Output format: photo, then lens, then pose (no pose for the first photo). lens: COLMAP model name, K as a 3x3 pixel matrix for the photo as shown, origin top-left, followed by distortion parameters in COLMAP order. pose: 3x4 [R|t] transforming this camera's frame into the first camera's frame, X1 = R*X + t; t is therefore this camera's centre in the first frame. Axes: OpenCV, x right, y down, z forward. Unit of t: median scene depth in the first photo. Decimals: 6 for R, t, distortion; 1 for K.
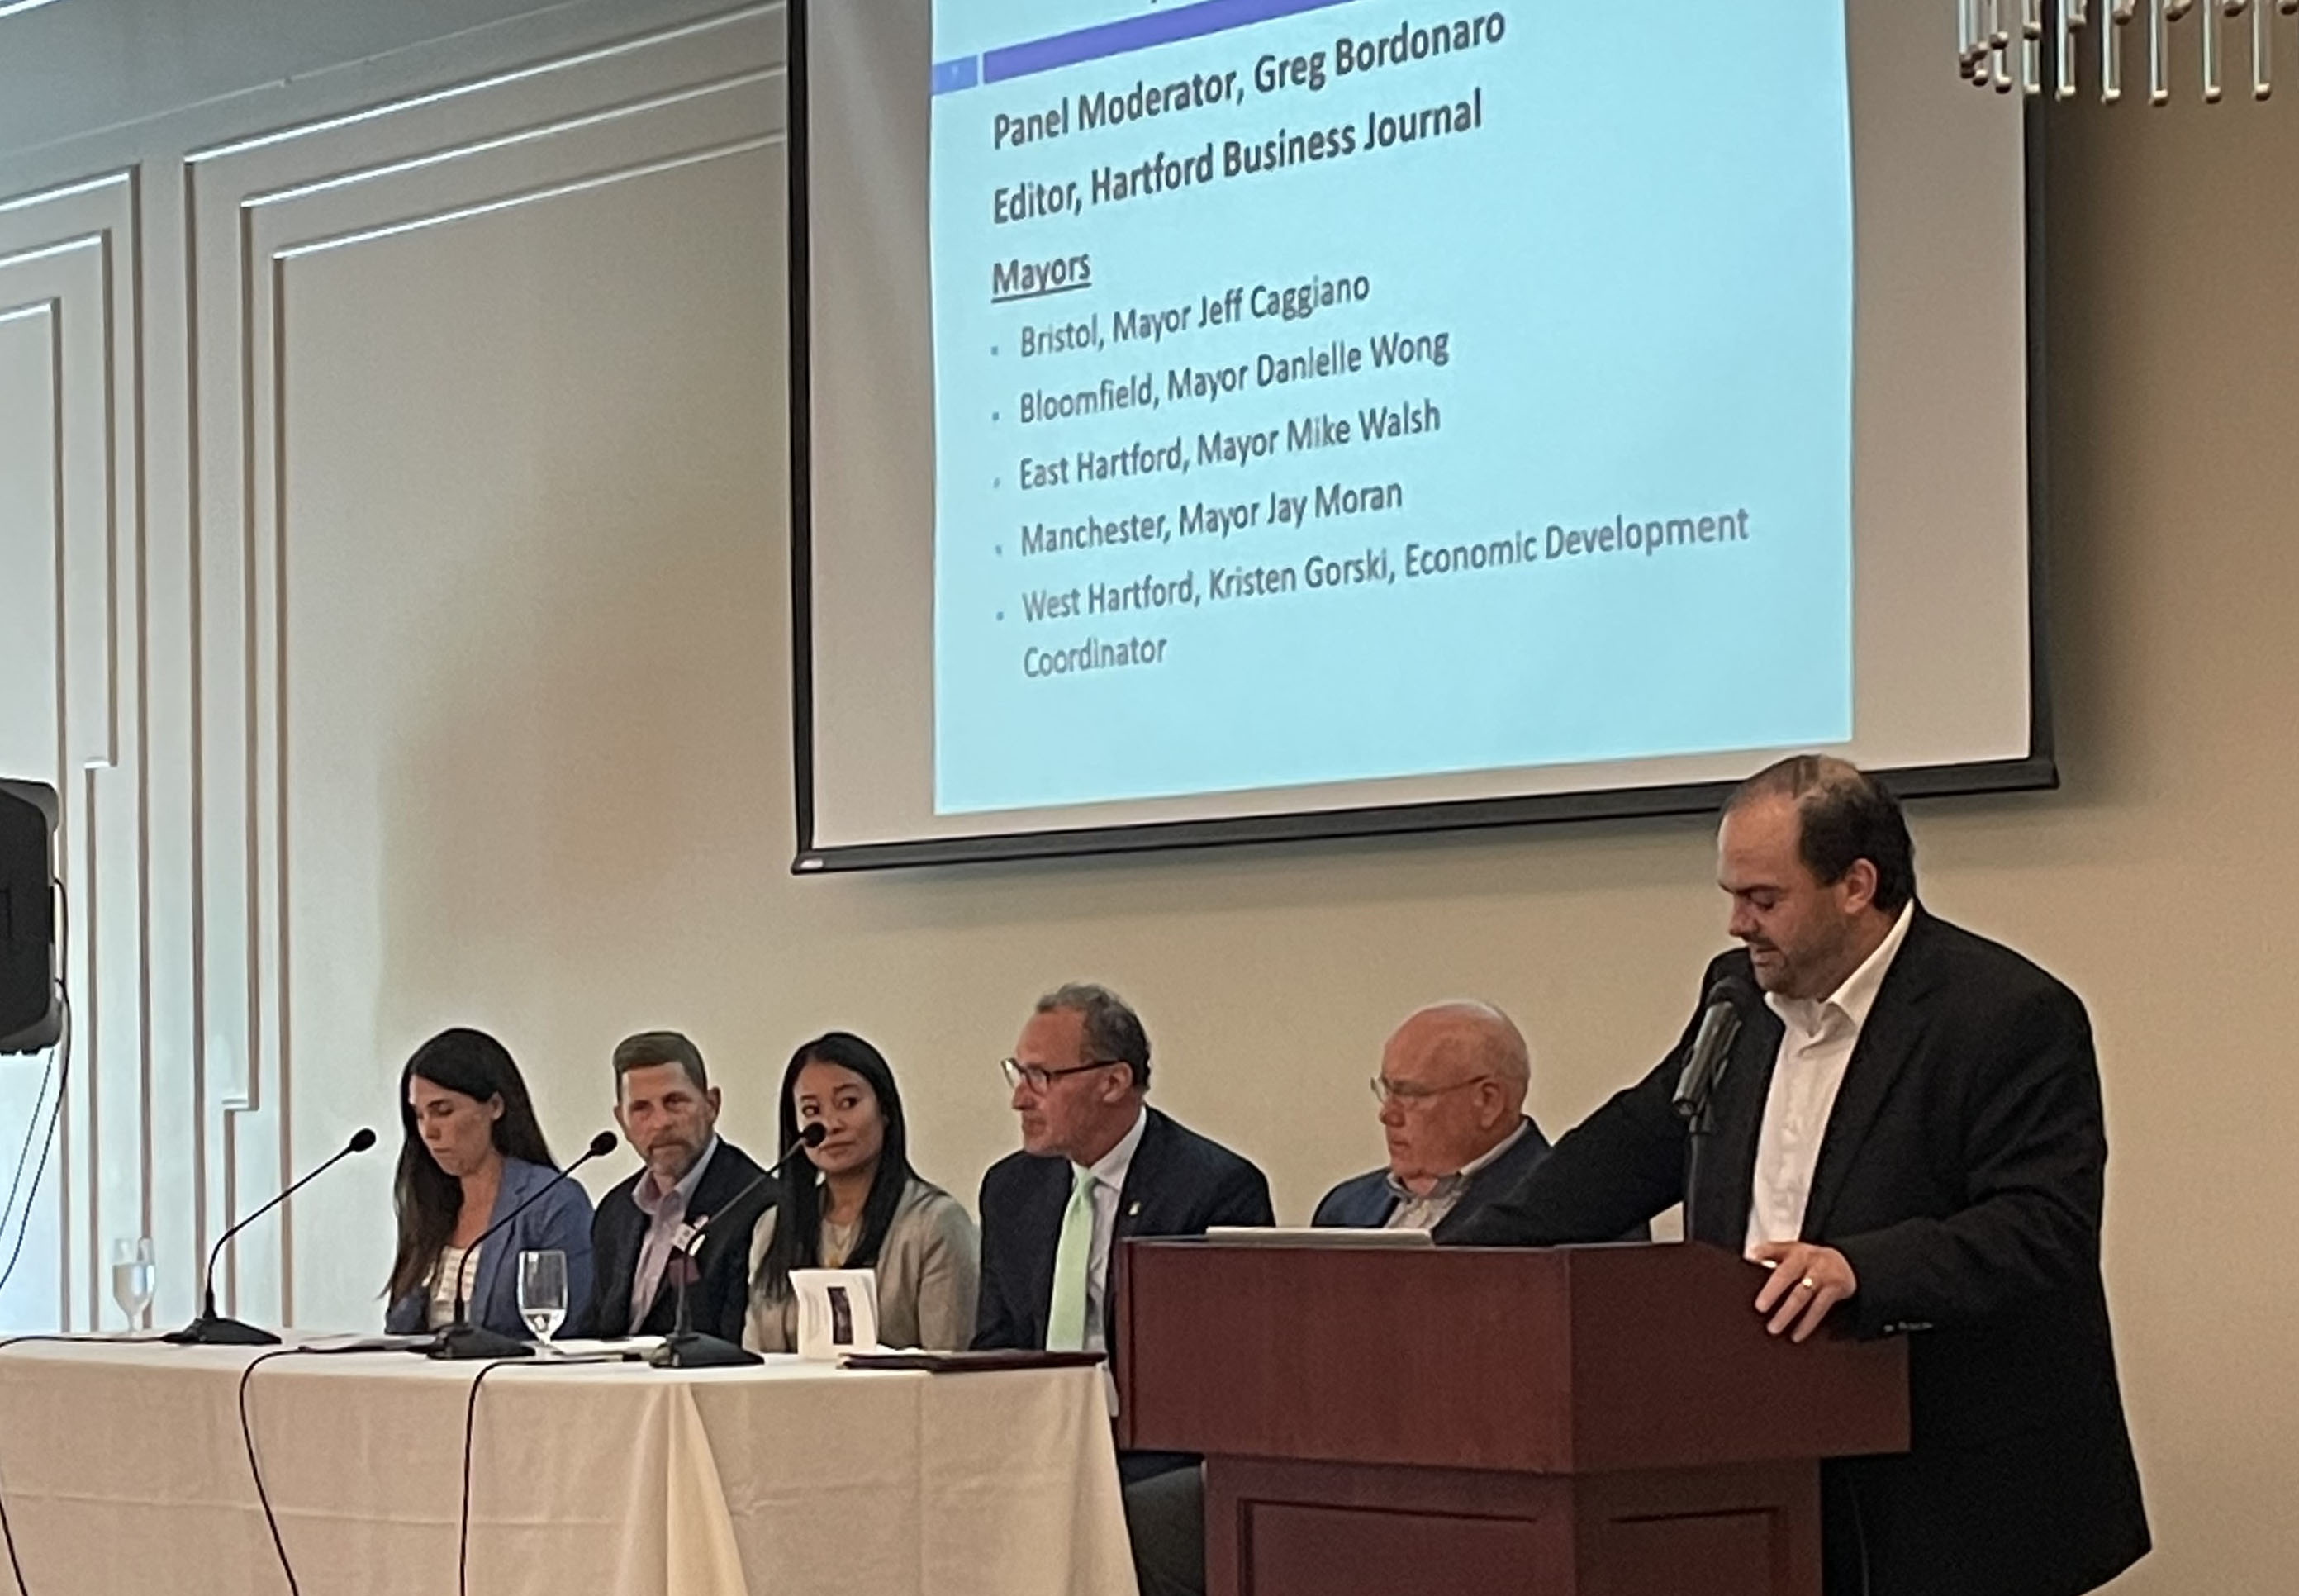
lens RADIAL K [[5685.6, 0, 1149.2], [0, 5685.6, 803.9], [0, 0, 1]] dist [0.056650, 0.000000]
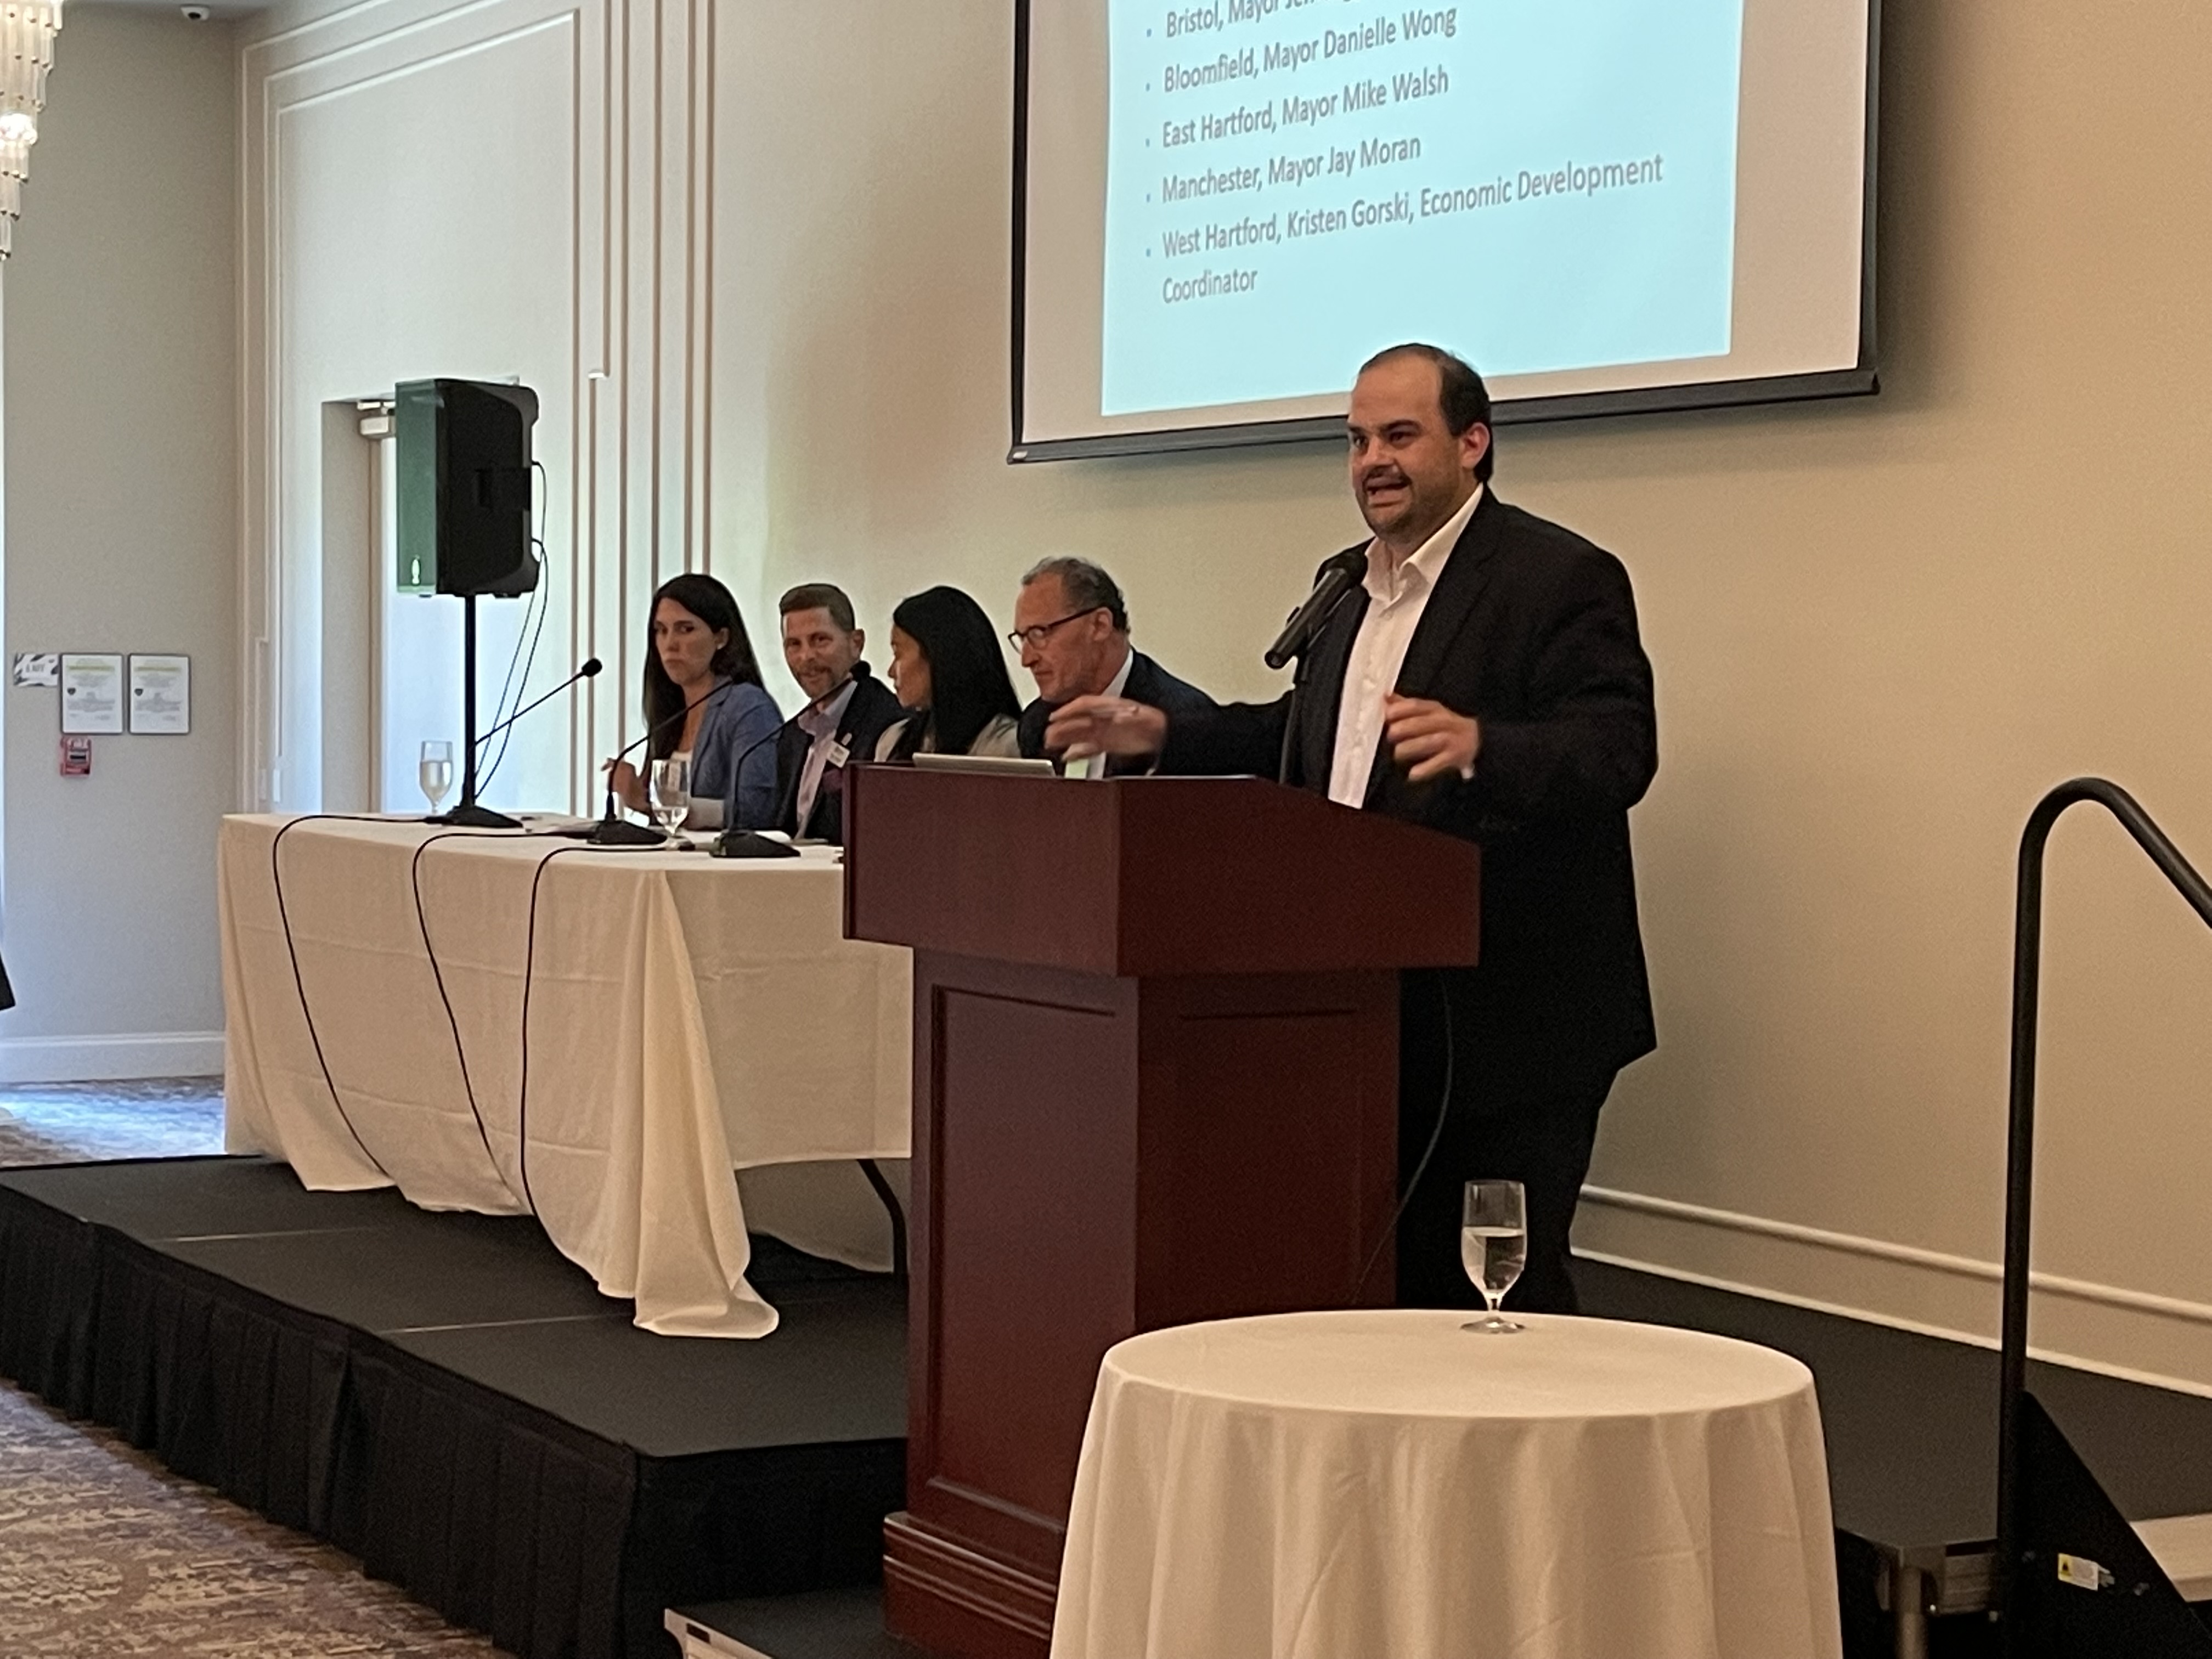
lens RADIAL K [[4230.4, 0, 1107.3], [0, 4230.4, 823.4], [0, 0, 1]] dist [0.052170, 0.000000]
pose [[0.990448, 0.029228, -0.134755, 0.101634], [-0.016811, 0.995582, 0.092378, 0.005792], [0.136859, -0.089231, 0.986563, 0.098995]]
